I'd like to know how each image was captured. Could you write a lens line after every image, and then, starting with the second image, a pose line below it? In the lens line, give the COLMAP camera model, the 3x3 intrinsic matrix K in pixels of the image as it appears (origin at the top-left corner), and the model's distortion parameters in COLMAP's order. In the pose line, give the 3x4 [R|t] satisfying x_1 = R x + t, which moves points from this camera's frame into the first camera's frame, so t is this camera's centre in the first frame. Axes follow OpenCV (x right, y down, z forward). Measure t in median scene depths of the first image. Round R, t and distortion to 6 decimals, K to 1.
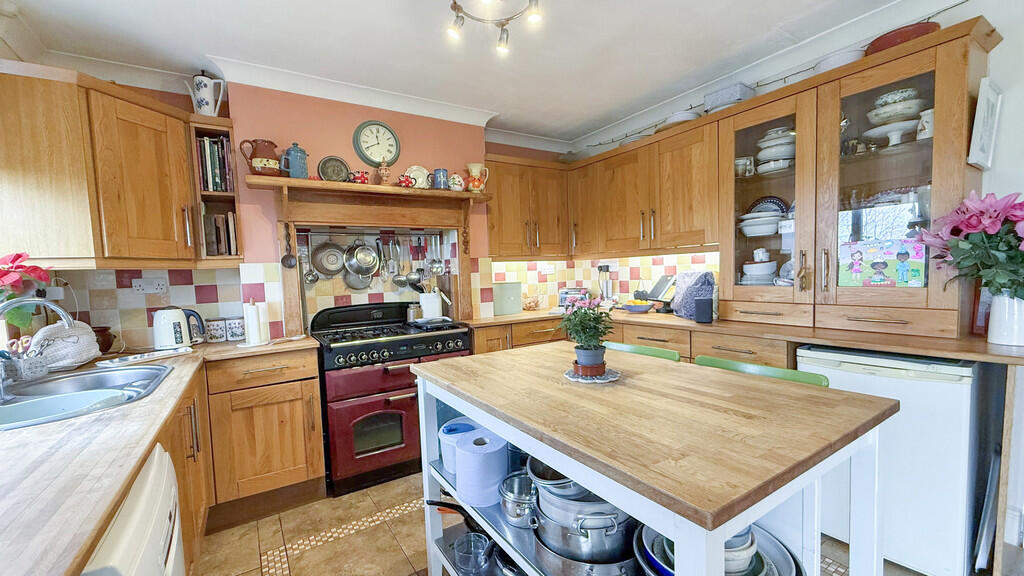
lens RADIAL K [[409.8, 0, 508.9], [0, 409.8, 296.2], [0, 0, 1]] dist [-0.004453, -0.000748]
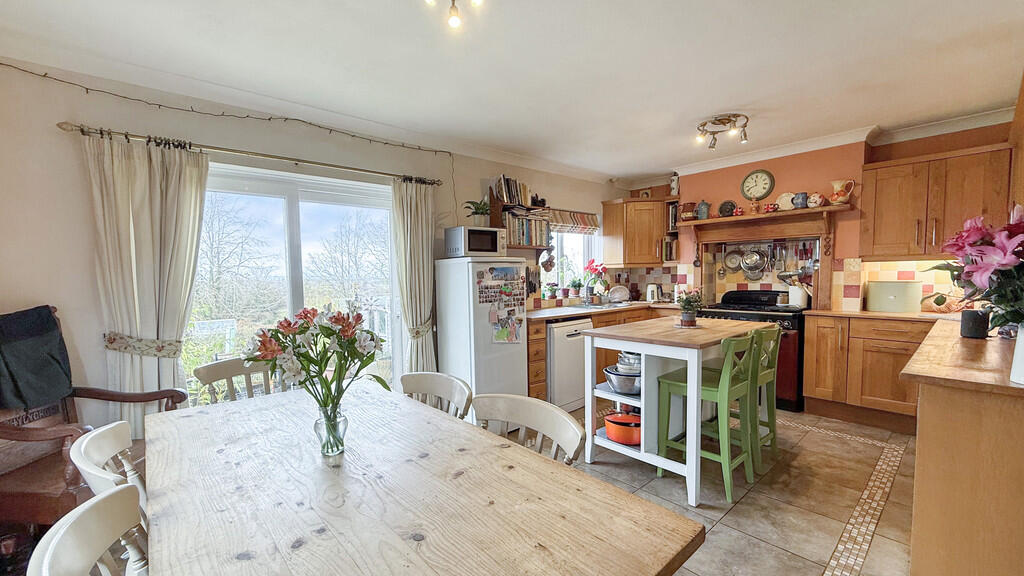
lens RADIAL K [[409.8, 0, 505.6], [0, 409.8, 294.1], [0, 0, 1]] dist [-0.004453, -0.000748]
pose [[0.160890, 0.084809, -0.983322, 1.042333], [-0.047569, 0.995810, 0.078103, -0.043351], [0.985825, 0.034210, 0.164250, -0.153994]]
